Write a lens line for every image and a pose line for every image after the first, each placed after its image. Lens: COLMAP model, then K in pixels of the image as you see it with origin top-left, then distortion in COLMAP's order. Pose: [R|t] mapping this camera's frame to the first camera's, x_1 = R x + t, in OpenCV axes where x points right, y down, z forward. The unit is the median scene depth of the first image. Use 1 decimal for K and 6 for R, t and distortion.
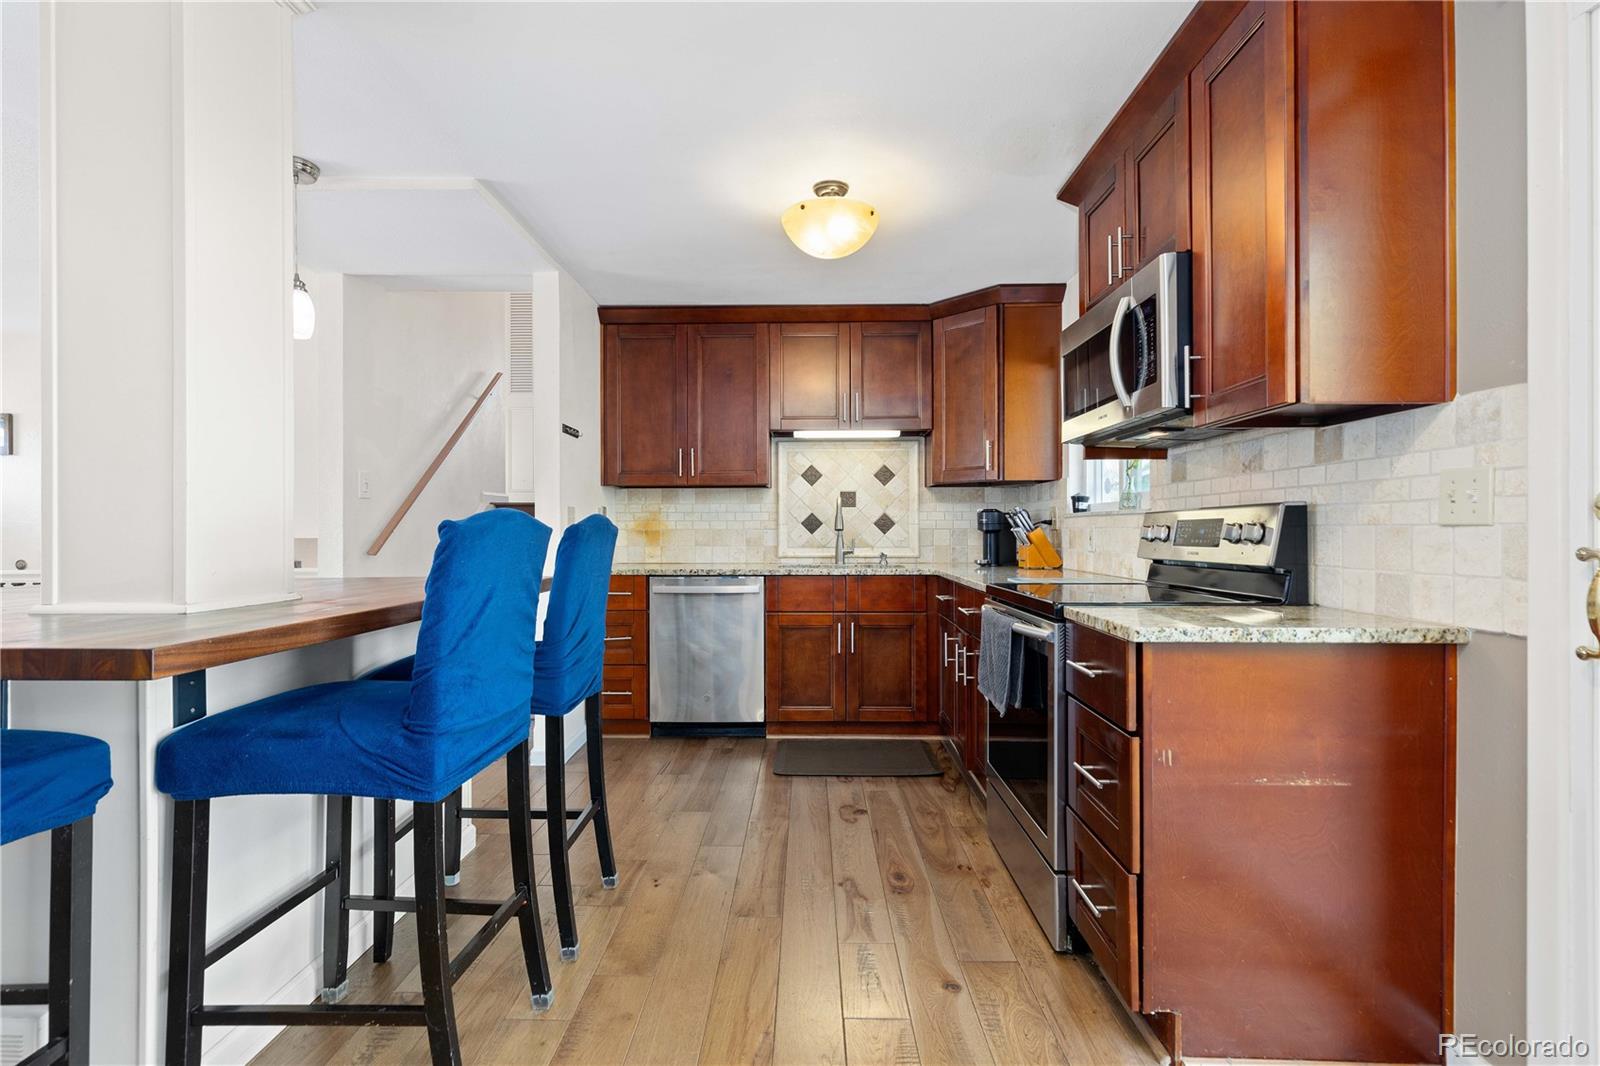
lens RADIAL K [[715.5, 0, 795.3], [0, 715.5, 527.1], [0, 0, 1]] dist [0.004289, 0.000328]
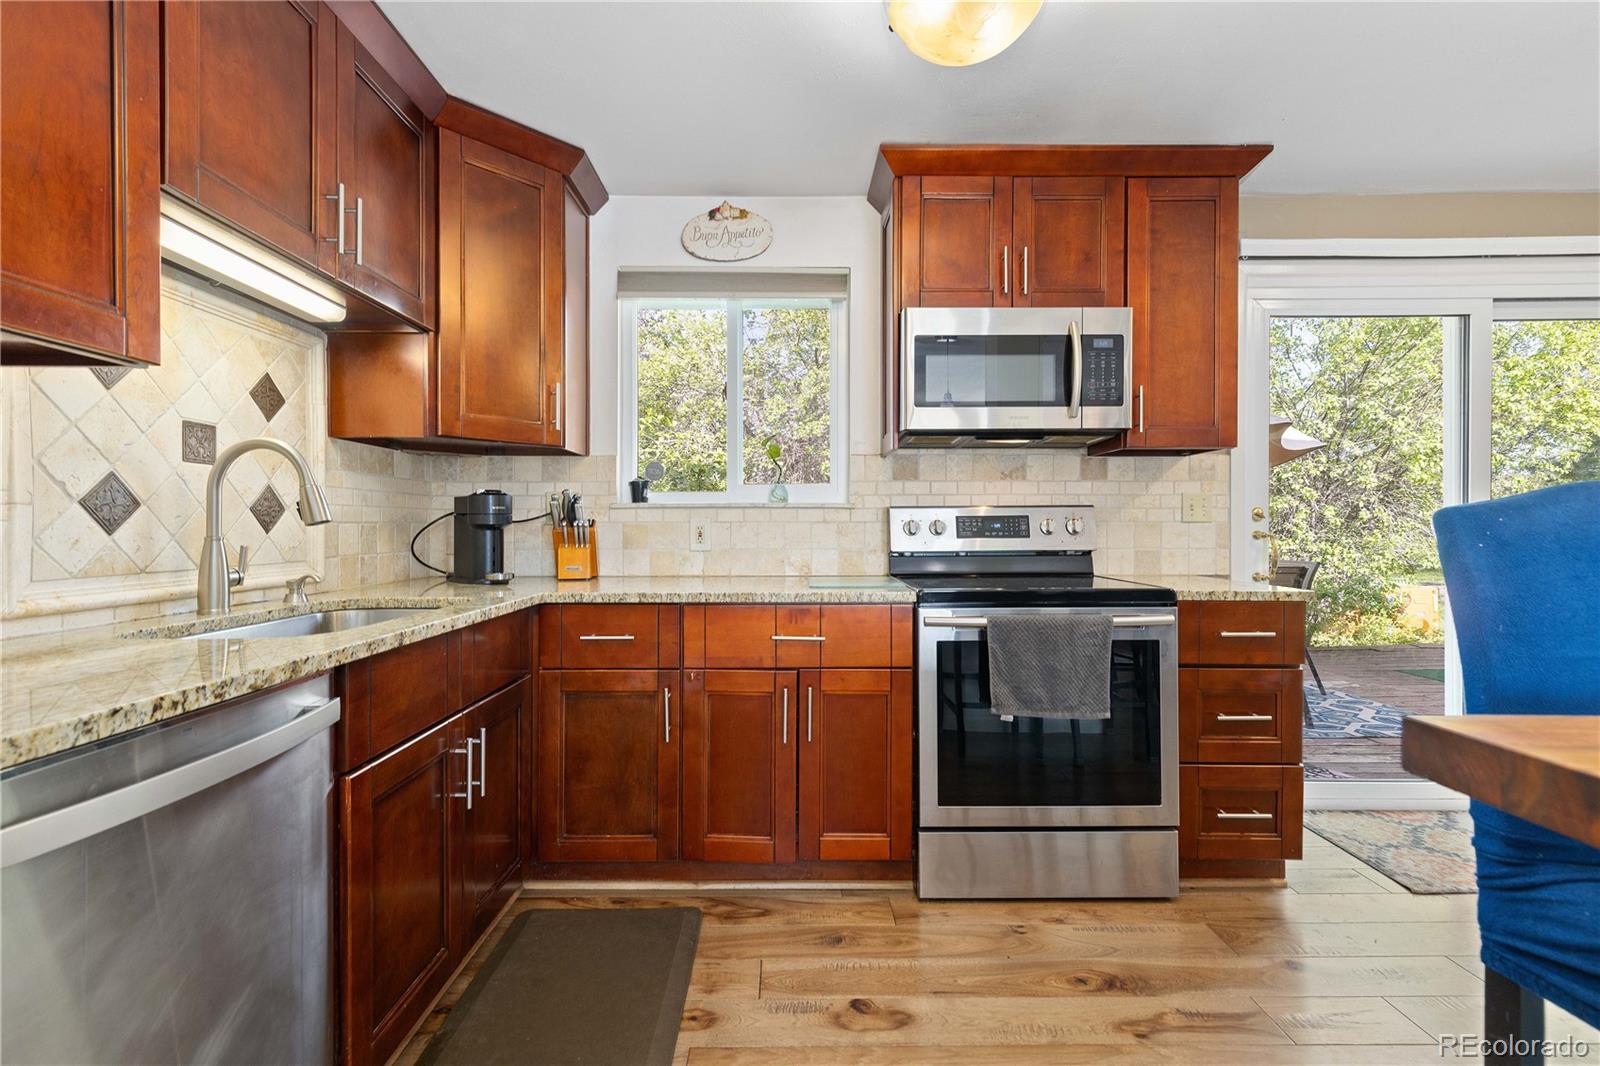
lens RADIAL K [[715.5, 0, 792.6], [0, 715.5, 529.8], [0, 0, 1]] dist [0.004289, 0.000328]
pose [[-0.018071, -0.006066, 0.999818, -0.499935], [-0.004727, 0.999971, 0.005981, 0.005737], [-0.999826, -0.004618, -0.018099, 1.088773]]
